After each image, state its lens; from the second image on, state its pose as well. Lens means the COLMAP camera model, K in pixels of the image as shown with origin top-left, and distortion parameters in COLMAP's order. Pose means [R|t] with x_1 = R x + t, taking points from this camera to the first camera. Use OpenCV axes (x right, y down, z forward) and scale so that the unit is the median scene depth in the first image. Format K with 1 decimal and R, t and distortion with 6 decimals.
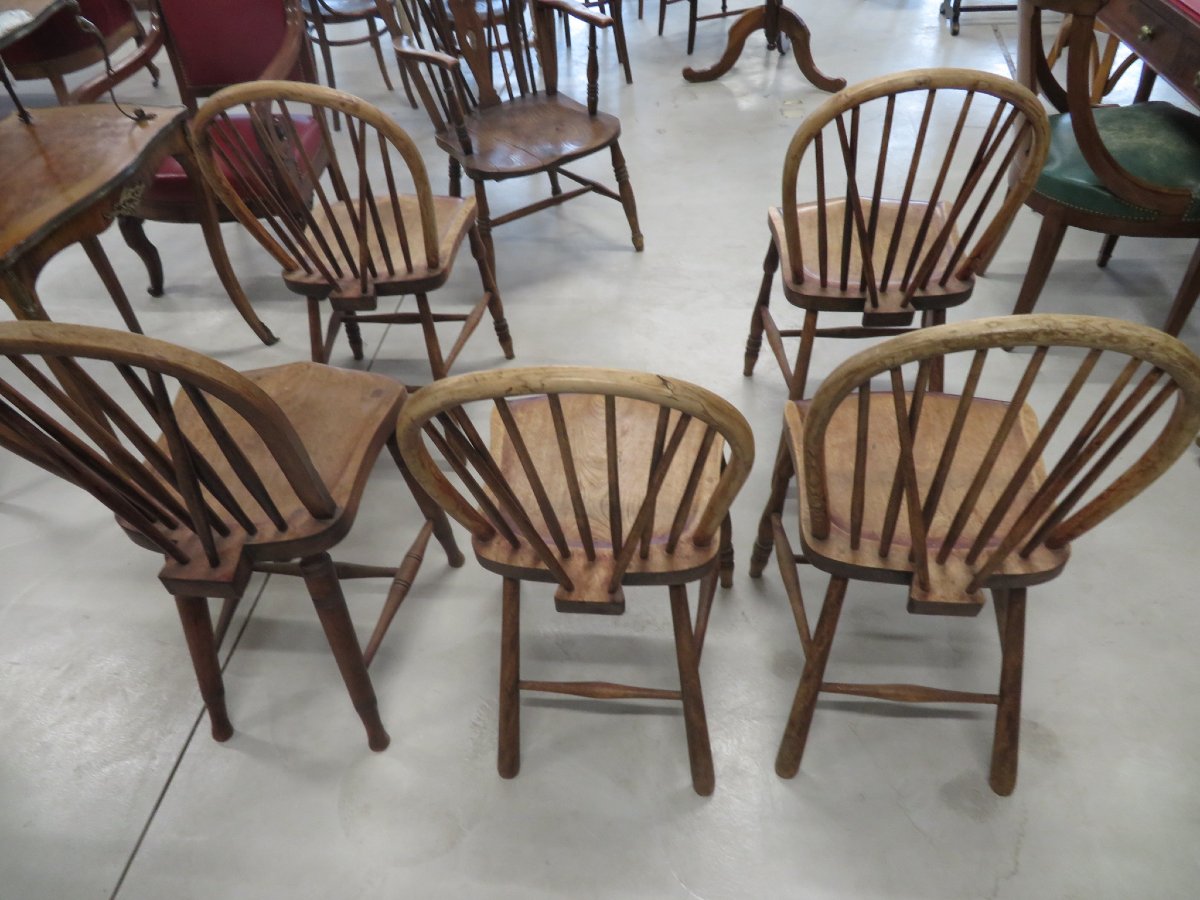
lens RADIAL K [[862.2, 0, 598.0], [0, 862.2, 450.2], [0, 0, 1]] dist [-0.007642, 0.004104]
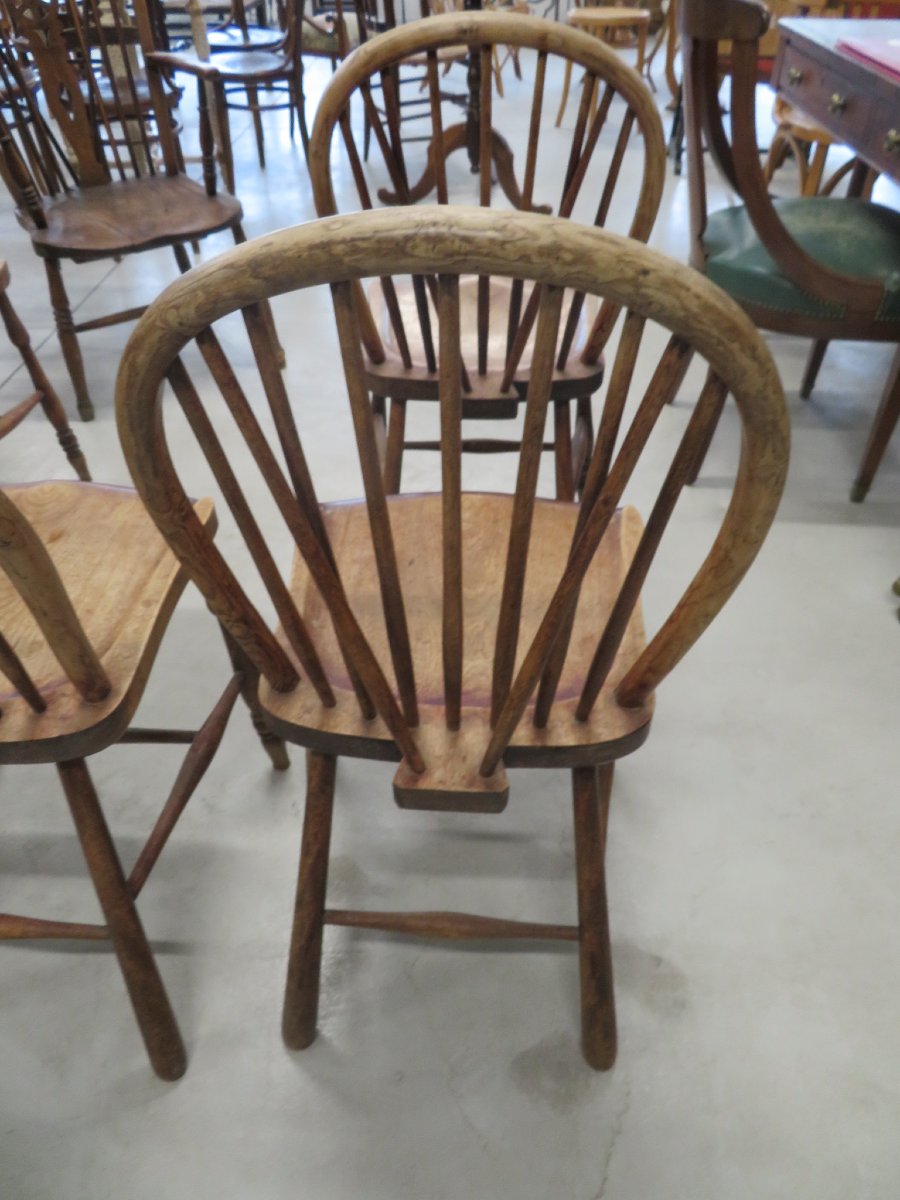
lens RADIAL K [[864.6, 0, 450.0], [0, 864.6, 600.0], [0, 0, 1]] dist [0.000015, 0.002109]
pose [[0.996491, 0.015368, 0.082272, 0.291162], [-0.012211, 0.999175, -0.038729, 0.051776], [-0.082799, 0.037589, 0.995857, 0.304858]]
